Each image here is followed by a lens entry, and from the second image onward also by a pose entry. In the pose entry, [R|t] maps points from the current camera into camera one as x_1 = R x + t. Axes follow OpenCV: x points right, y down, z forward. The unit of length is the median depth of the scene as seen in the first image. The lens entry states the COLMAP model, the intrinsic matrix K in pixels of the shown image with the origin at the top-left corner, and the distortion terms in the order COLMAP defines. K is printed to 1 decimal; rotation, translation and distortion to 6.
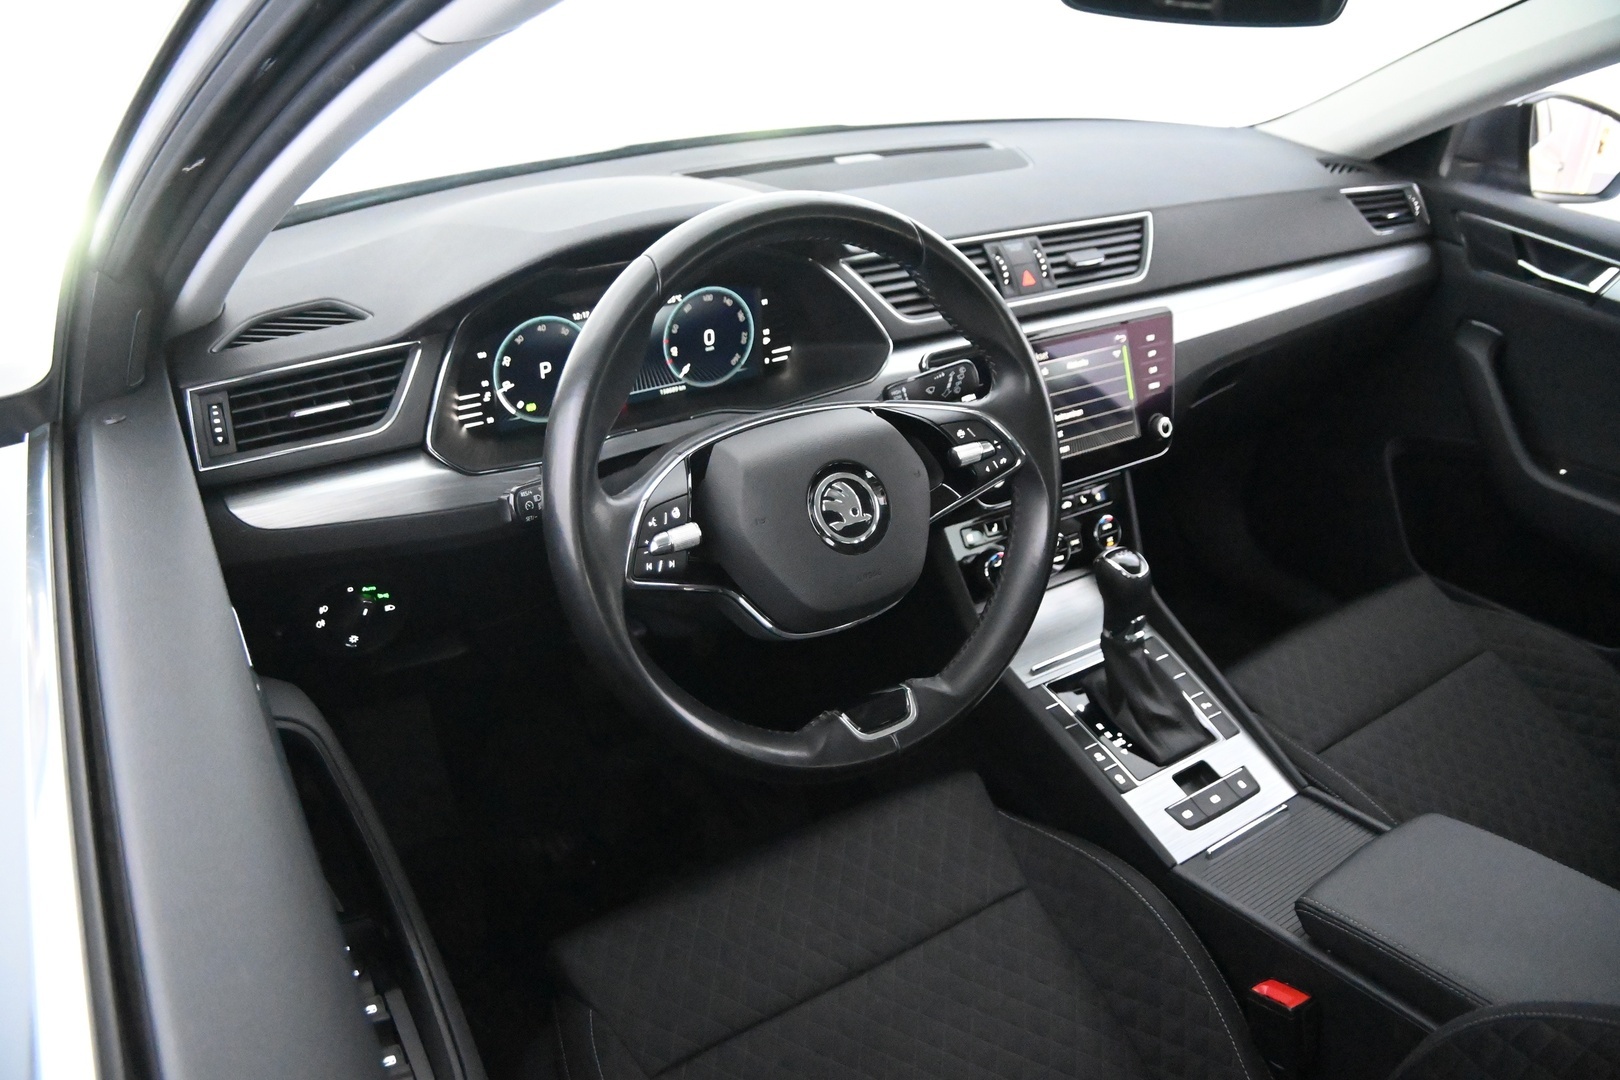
lens RADIAL K [[1230.7, 0, 810.0], [0, 1230.7, 540.0], [0, 0, 1]] dist [-0.190332, 0.112260]
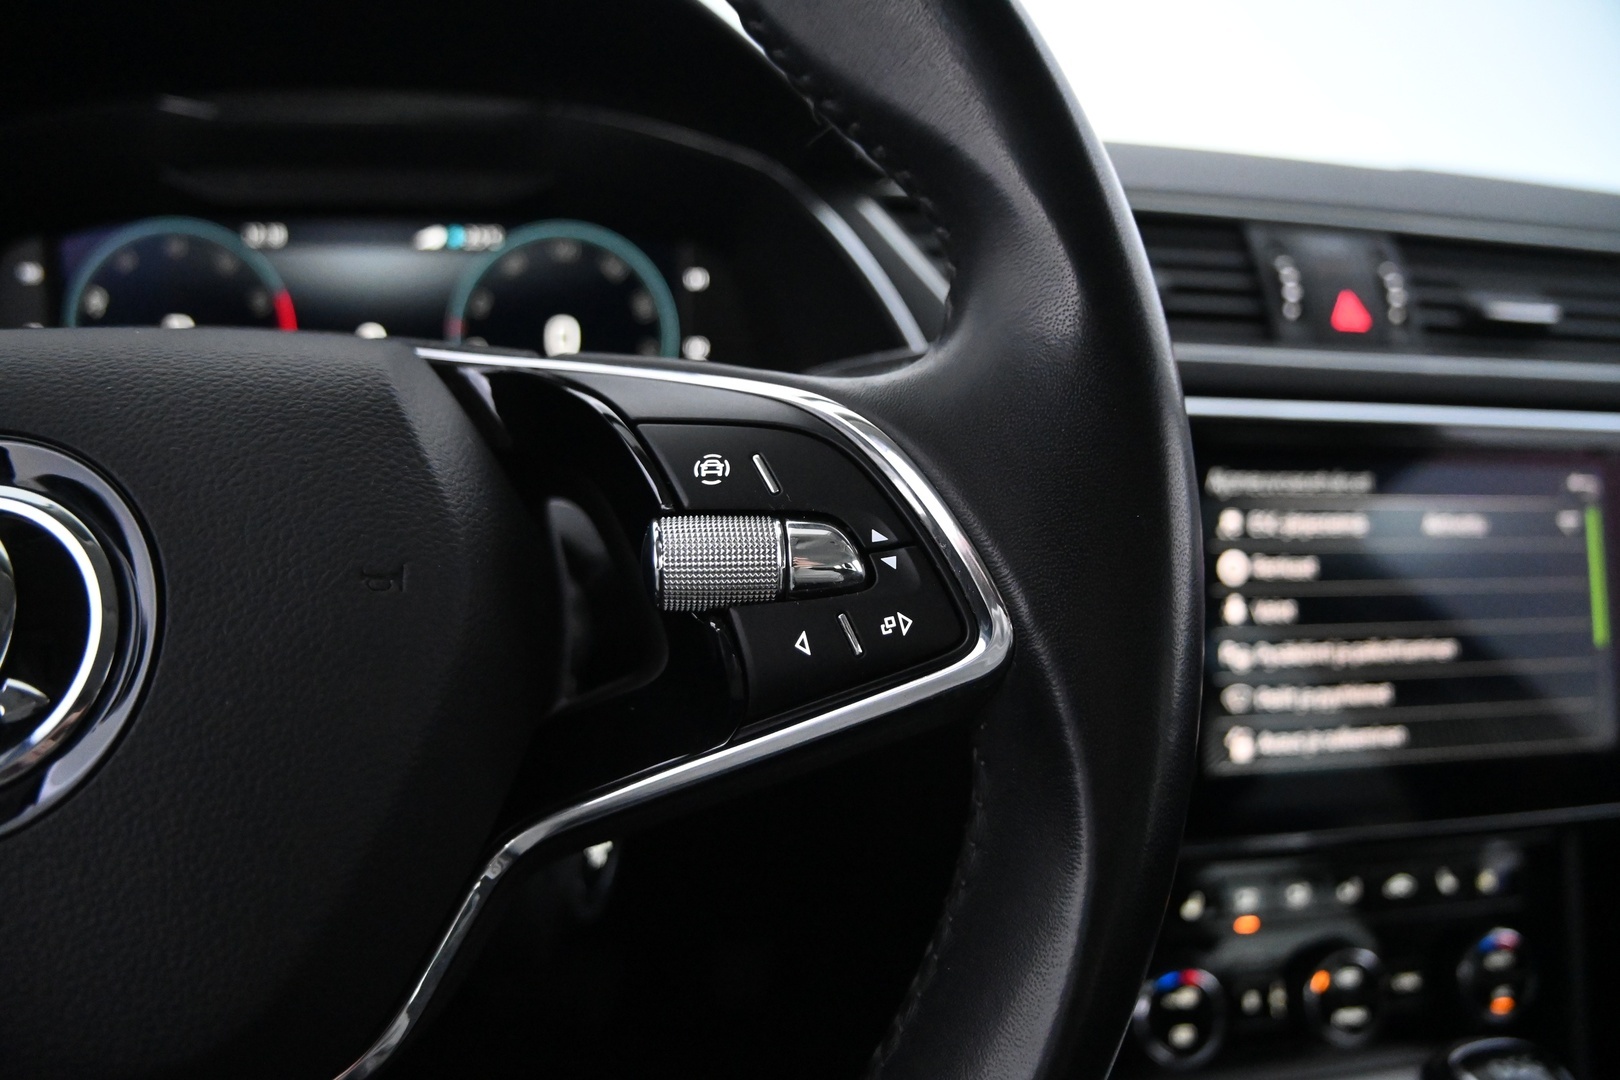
lens RADIAL K [[1230.7, 0, 810.0], [0, 1230.7, 540.0], [0, 0, 1]] dist [-0.190332, 0.112260]
pose [[0.918651, 0.135007, -0.371287, 0.184059], [-0.216645, 0.958043, -0.187667, -0.027517], [0.330372, 0.252838, 0.909355, 0.637727]]
